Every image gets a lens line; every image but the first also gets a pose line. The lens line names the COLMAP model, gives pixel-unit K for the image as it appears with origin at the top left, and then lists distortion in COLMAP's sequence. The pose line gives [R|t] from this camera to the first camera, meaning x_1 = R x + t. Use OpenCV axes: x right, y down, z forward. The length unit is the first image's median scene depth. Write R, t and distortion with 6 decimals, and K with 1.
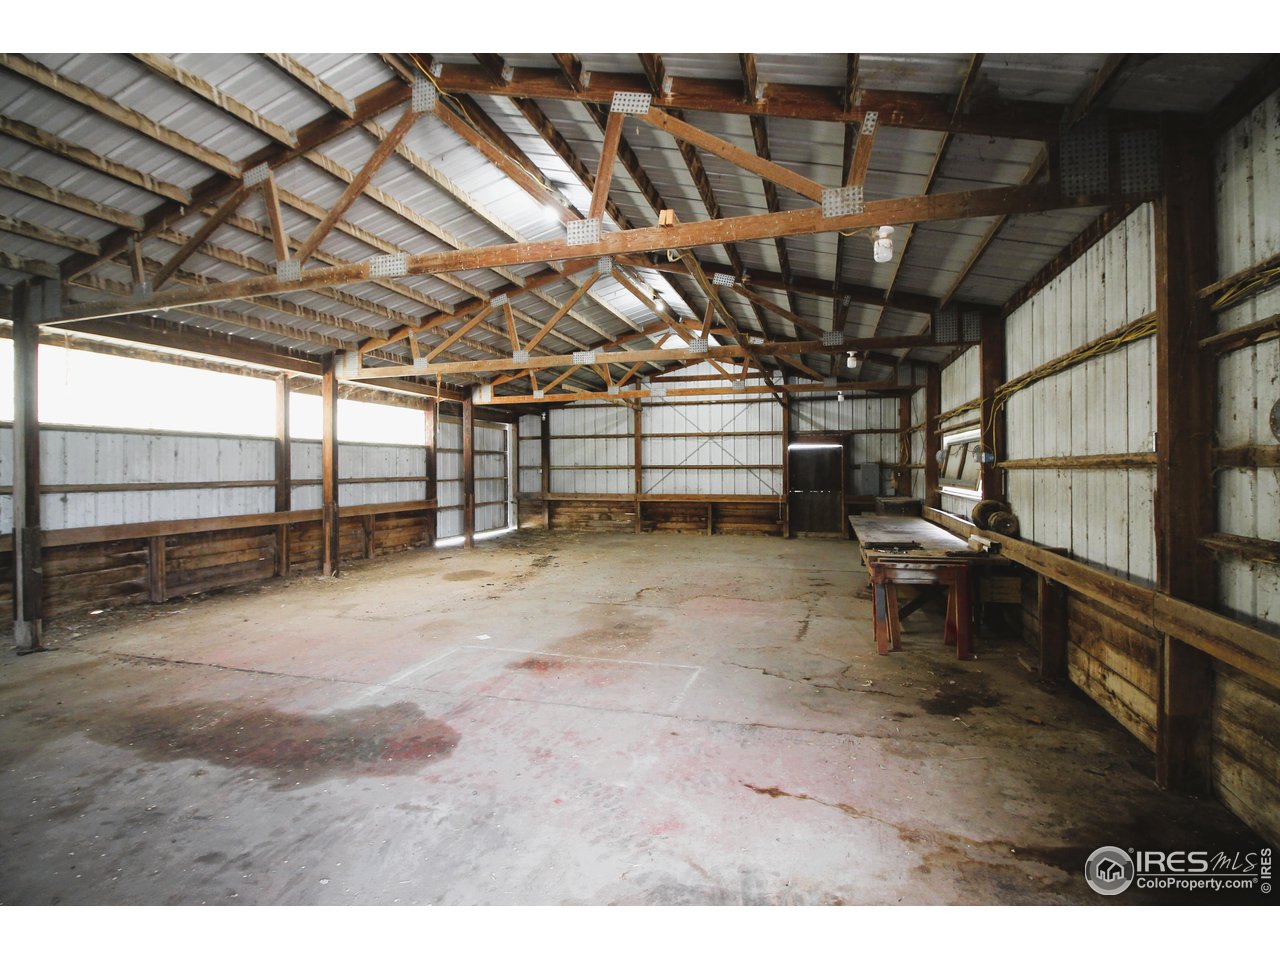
lens RADIAL K [[597.1, 0, 646.4], [0, 597.1, 468.9], [0, 0, 1]] dist [0.001778, -0.014872]
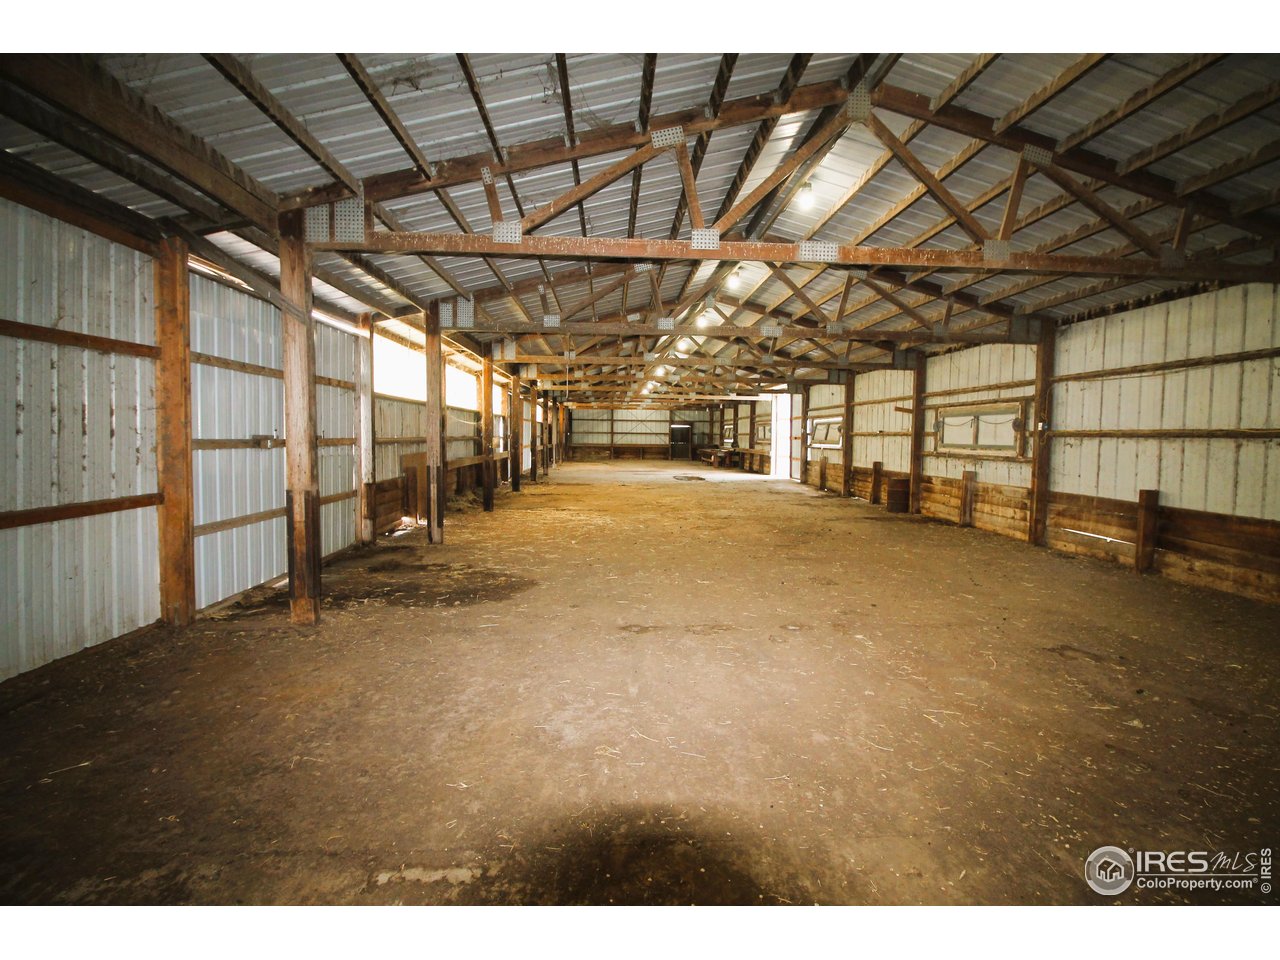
lens RADIAL K [[597.1, 0, 646.4], [0, 597.1, 468.9], [0, 0, 1]] dist [0.001778, -0.014872]
pose [[0.938332, -0.003614, 0.345717, -0.774637], [-0.015037, 0.998572, 0.051254, 0.018159], [-0.345409, -0.053292, 0.936938, -1.446920]]
